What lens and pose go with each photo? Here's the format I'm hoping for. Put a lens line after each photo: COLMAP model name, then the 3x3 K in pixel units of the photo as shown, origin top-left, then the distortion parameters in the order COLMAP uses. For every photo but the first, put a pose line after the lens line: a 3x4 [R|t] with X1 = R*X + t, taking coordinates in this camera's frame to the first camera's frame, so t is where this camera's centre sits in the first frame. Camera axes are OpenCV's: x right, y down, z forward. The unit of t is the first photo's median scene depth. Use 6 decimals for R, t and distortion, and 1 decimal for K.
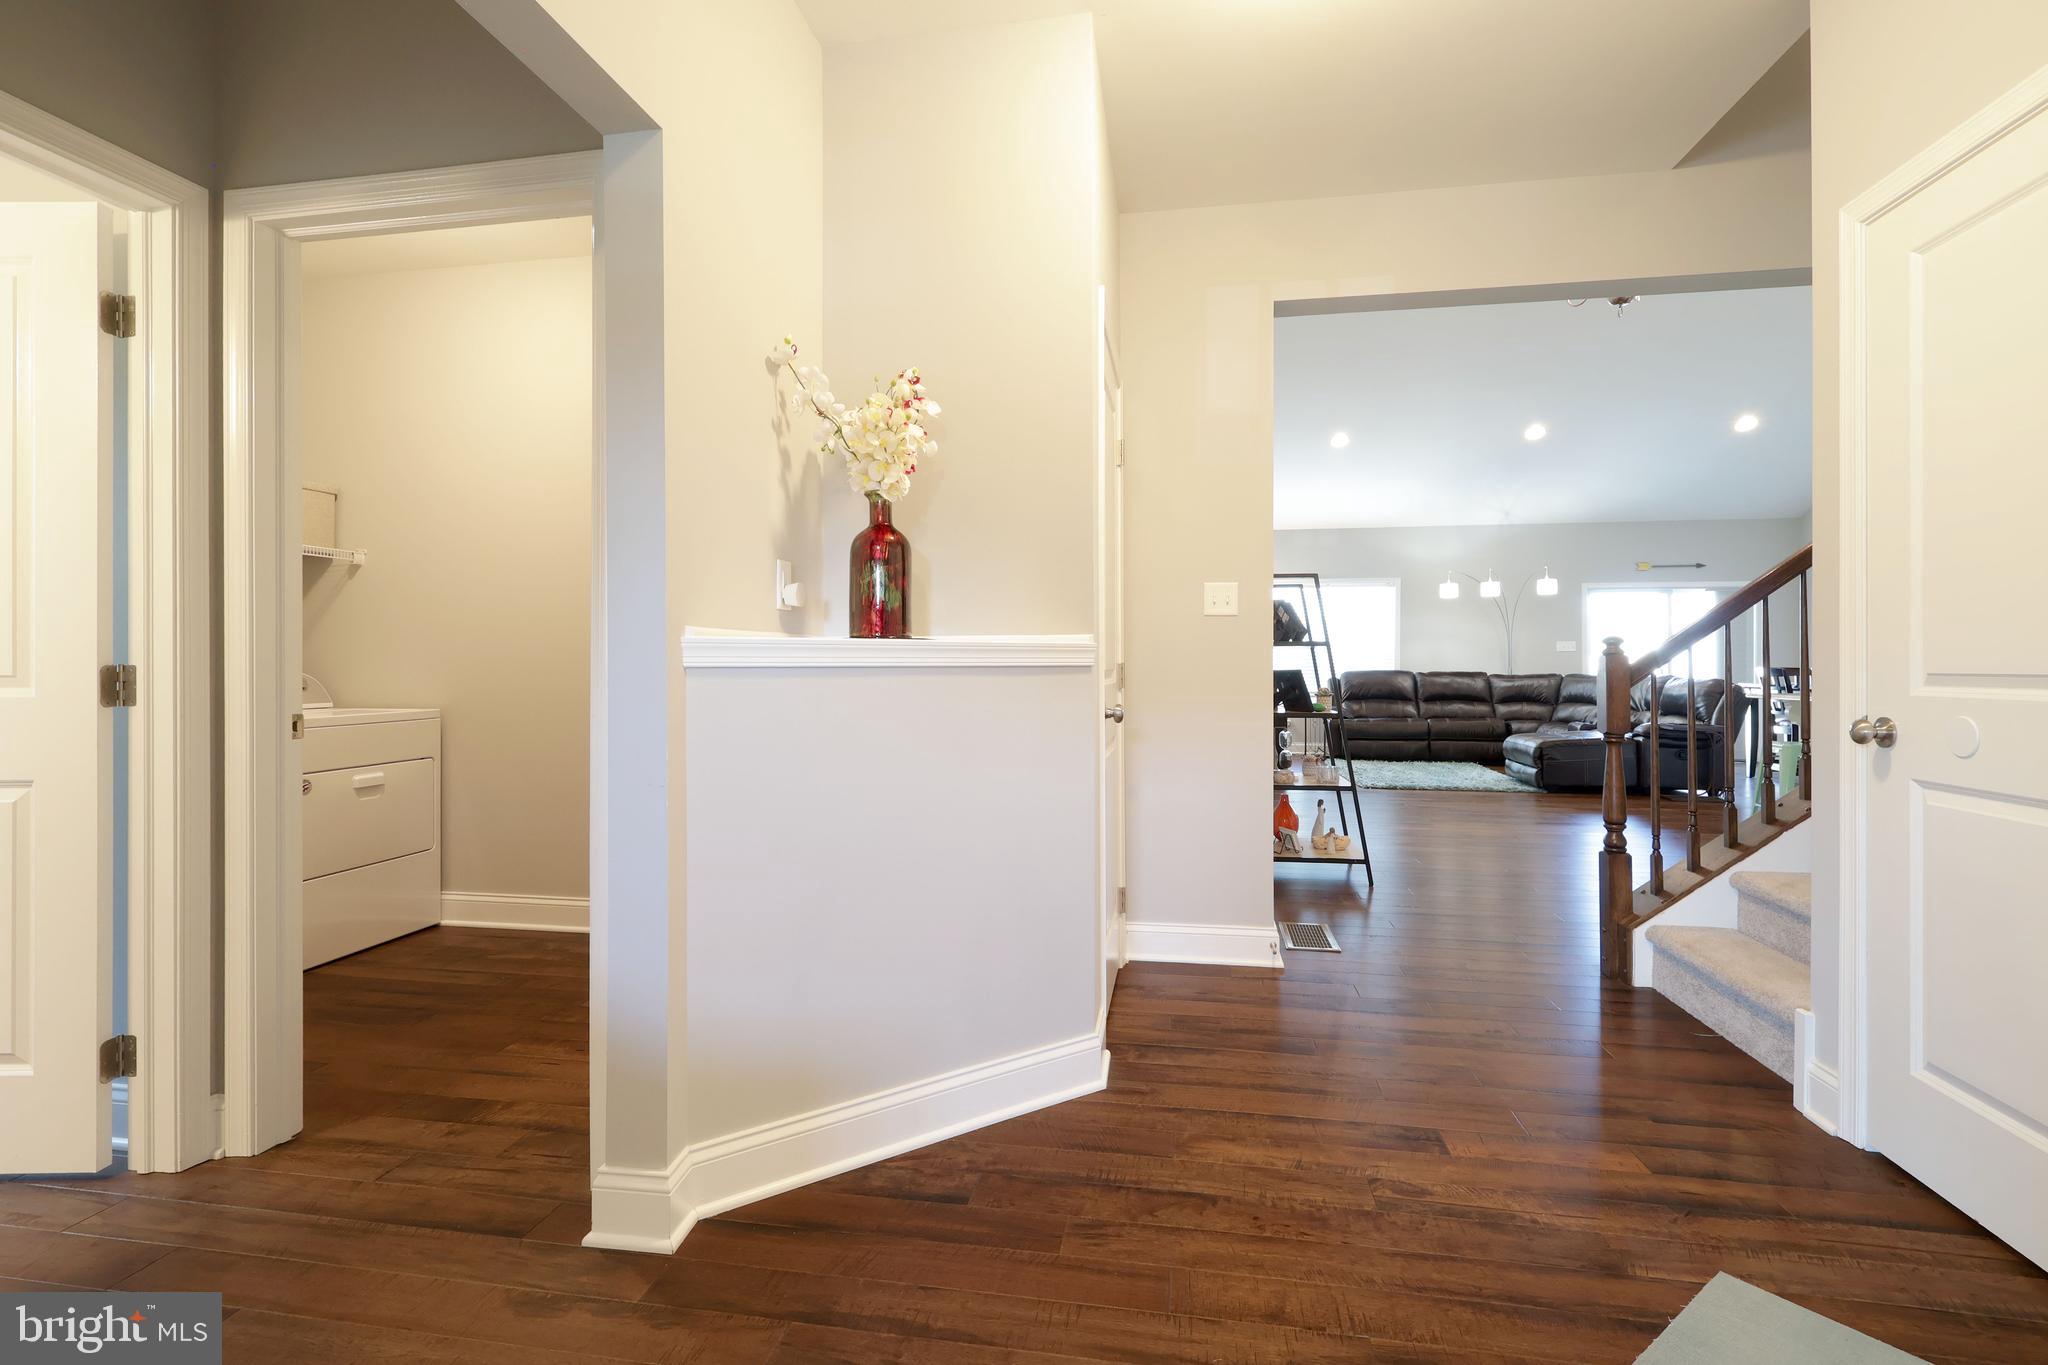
lens RADIAL K [[967.1, 0, 1017.2], [0, 967.1, 659.5], [0, 0, 1]] dist [0.000534, 0.000380]
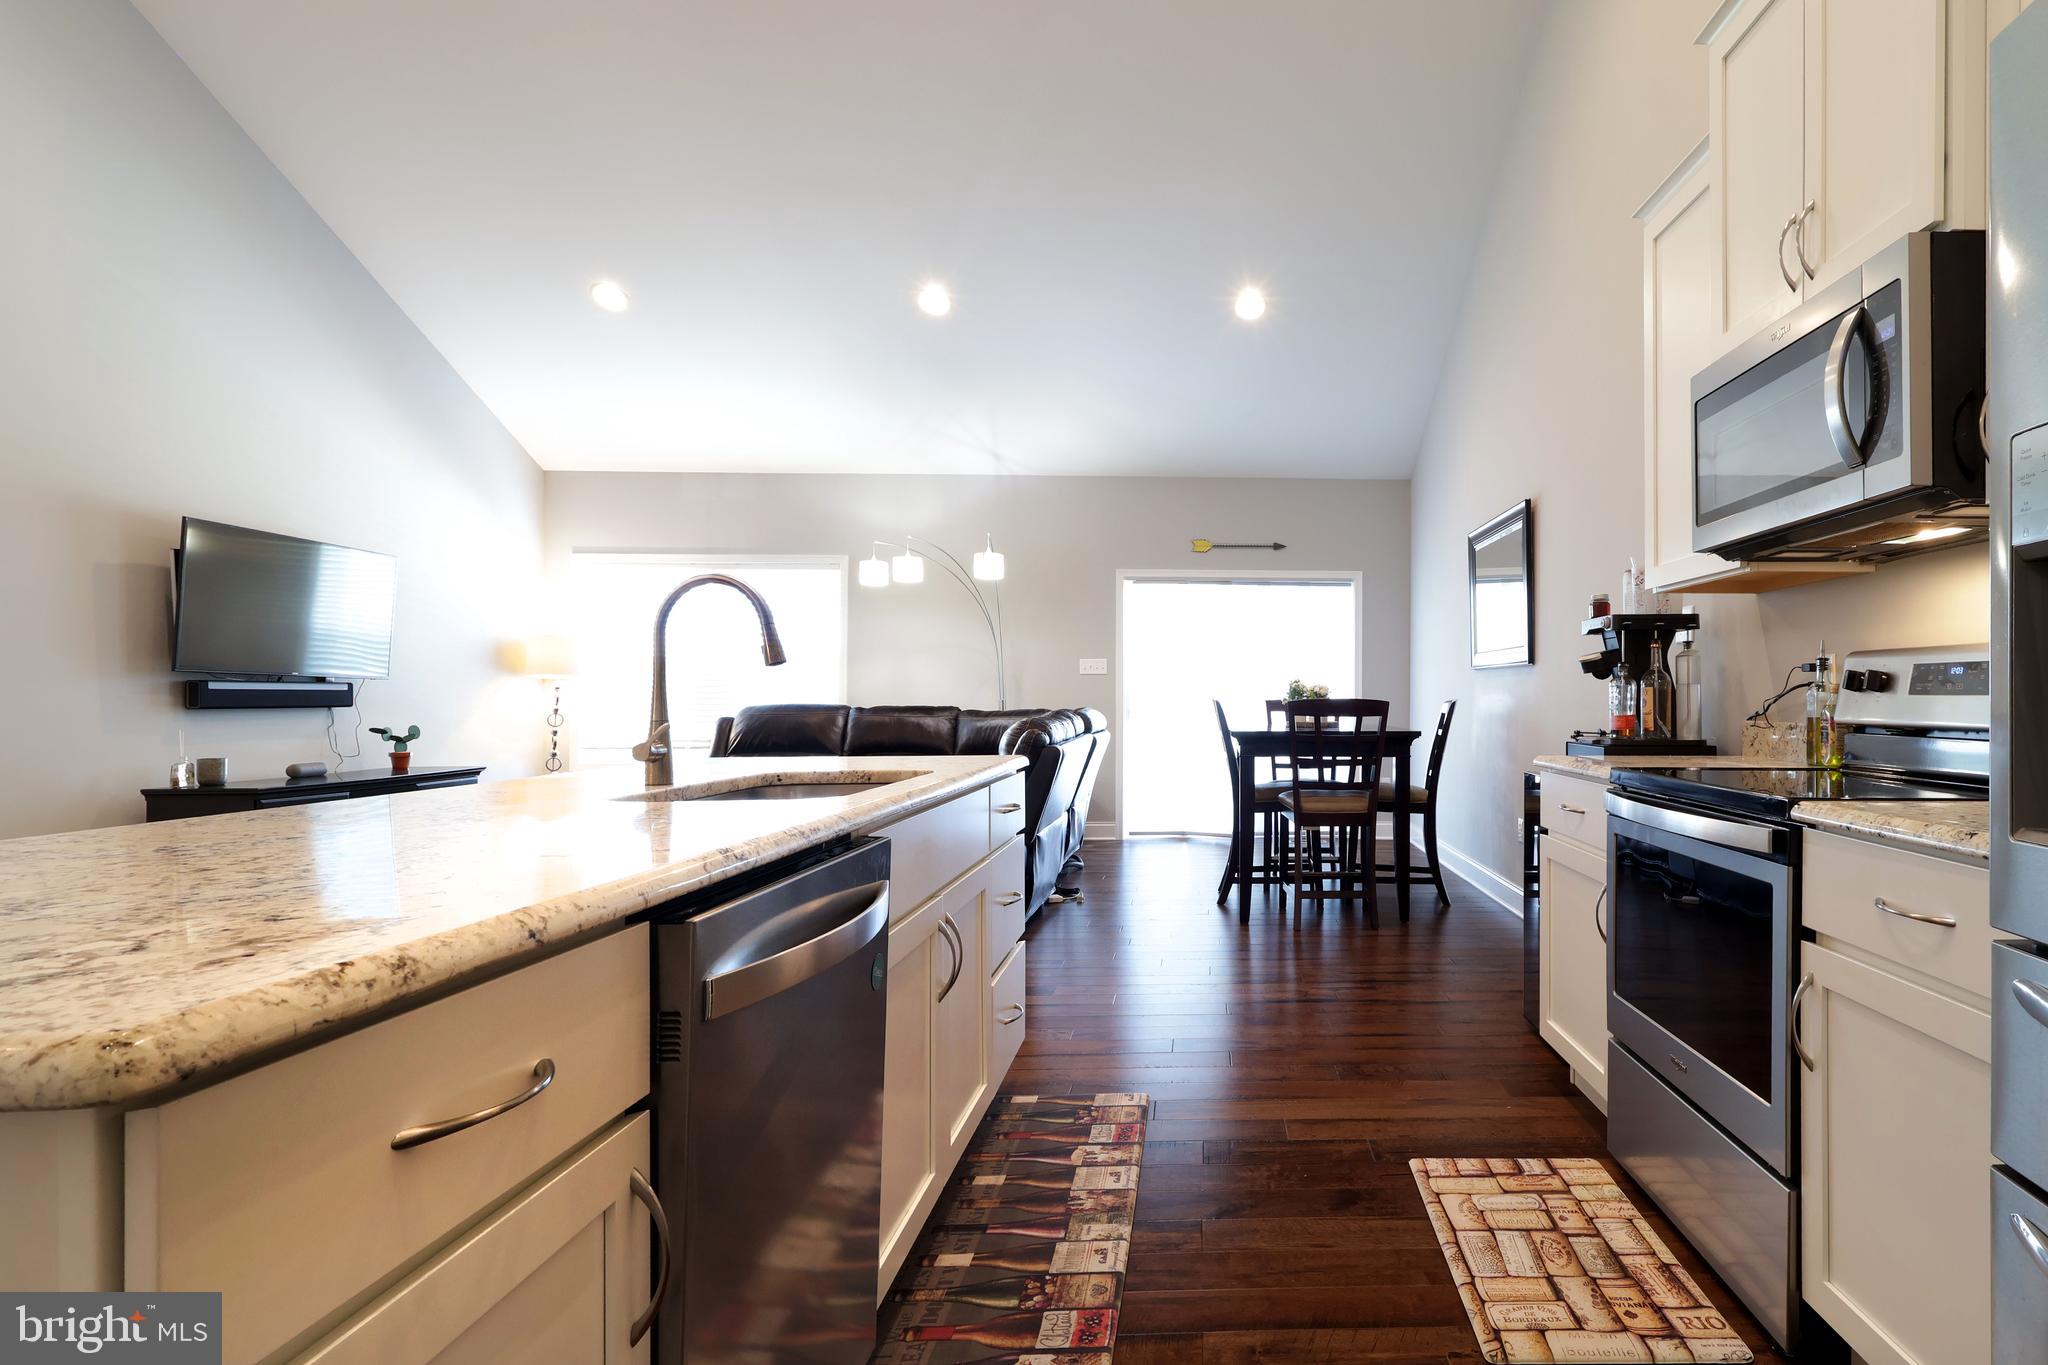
lens RADIAL K [[1032.2, 0, 1261.2], [0, 1032.2, 697.9], [0, 0, 1]] dist [-0.016574, -0.000059]
pose [[0.973670, -0.000401, 0.227962, 0.536225], [-0.000587, 0.999991, 0.004265, 0.004629], [-0.227961, -0.004287, 0.973661, 0.313304]]
